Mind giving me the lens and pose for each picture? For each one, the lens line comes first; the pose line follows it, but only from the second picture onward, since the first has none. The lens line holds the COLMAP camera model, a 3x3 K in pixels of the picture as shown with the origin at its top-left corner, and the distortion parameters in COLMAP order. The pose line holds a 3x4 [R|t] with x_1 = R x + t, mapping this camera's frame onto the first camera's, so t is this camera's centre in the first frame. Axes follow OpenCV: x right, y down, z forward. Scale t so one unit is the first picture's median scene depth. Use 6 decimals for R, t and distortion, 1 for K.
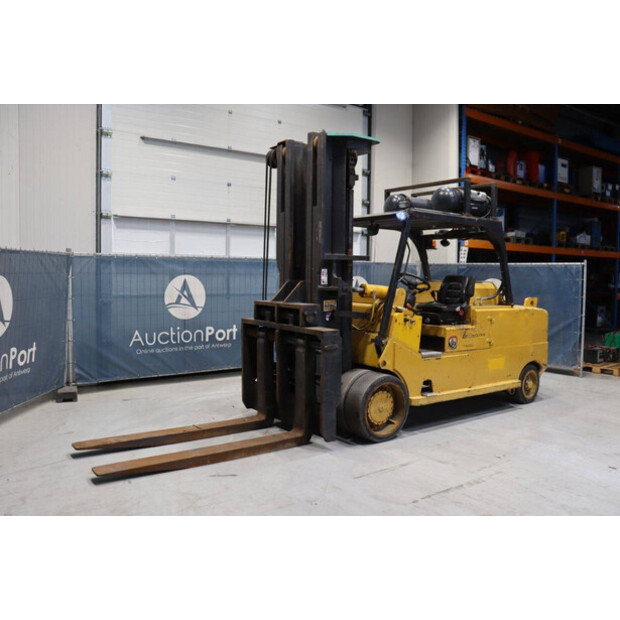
lens RADIAL K [[544.9, 0, 310.0], [0, 544.9, 310.0], [0, 0, 1]] dist [-0.110448, 0.012988]
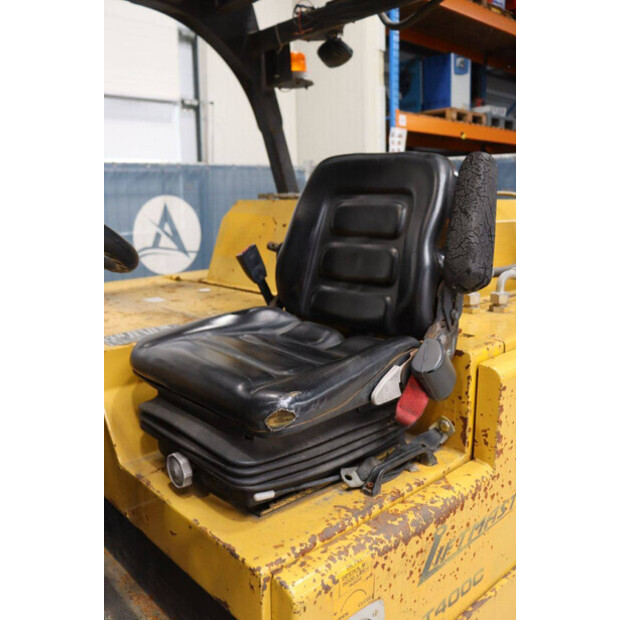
lens RADIAL K [[566.4, 0, 310.0], [0, 566.4, 310.0], [0, 0, 1]] dist [-0.165927, 0.207186]
pose [[0.991051, -0.057462, 0.120478, 0.218117], [0.041354, 0.990363, 0.132177, -0.038170], [-0.126912, -0.126012, 0.983877, 0.790063]]
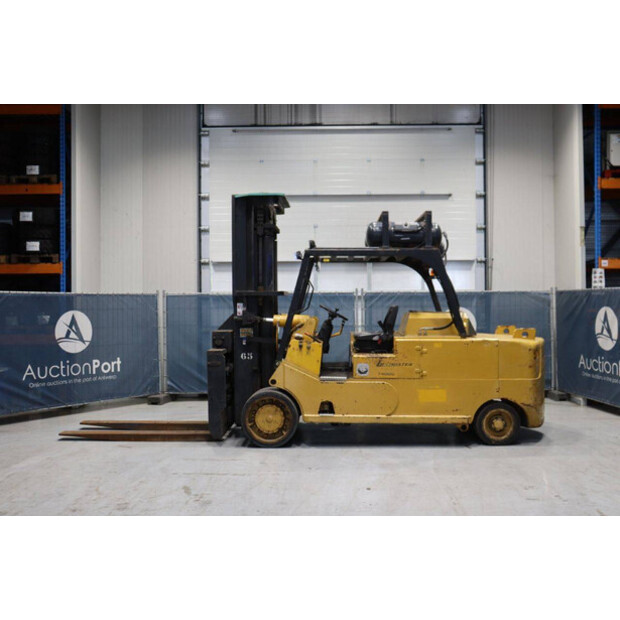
lens RADIAL K [[651.4, 0, 310.0], [0, 651.4, 310.0], [0, 0, 1]] dist [-0.049640, 0.021442]
pose [[0.791642, -0.014497, -0.610814, 0.864195], [-0.022777, 0.998323, -0.053215, 0.012857], [0.610561, 0.056039, 0.789984, -0.066643]]
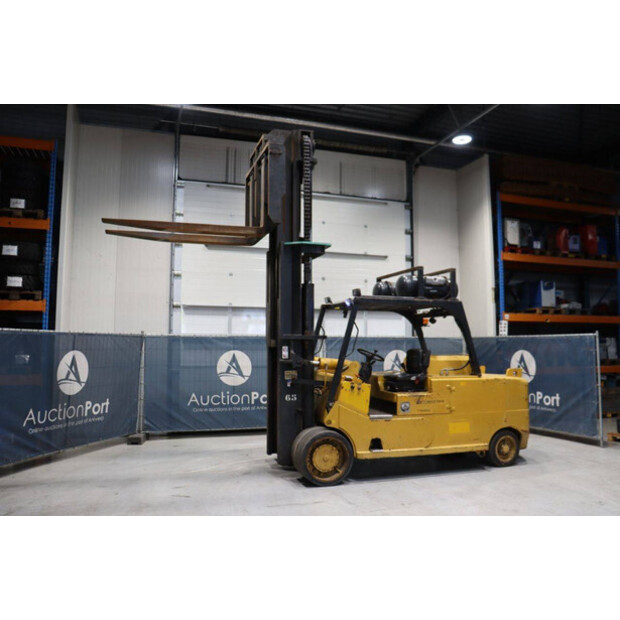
lens RADIAL K [[525.6, 0, 310.0], [0, 525.6, 310.0], [0, 0, 1]] dist [-0.113450, 0.018919]
pose [[0.951776, -0.030804, -0.305244, 0.376584], [-0.010799, 0.990966, -0.133679, 0.004401], [0.306605, 0.130529, 0.942845, -0.136126]]
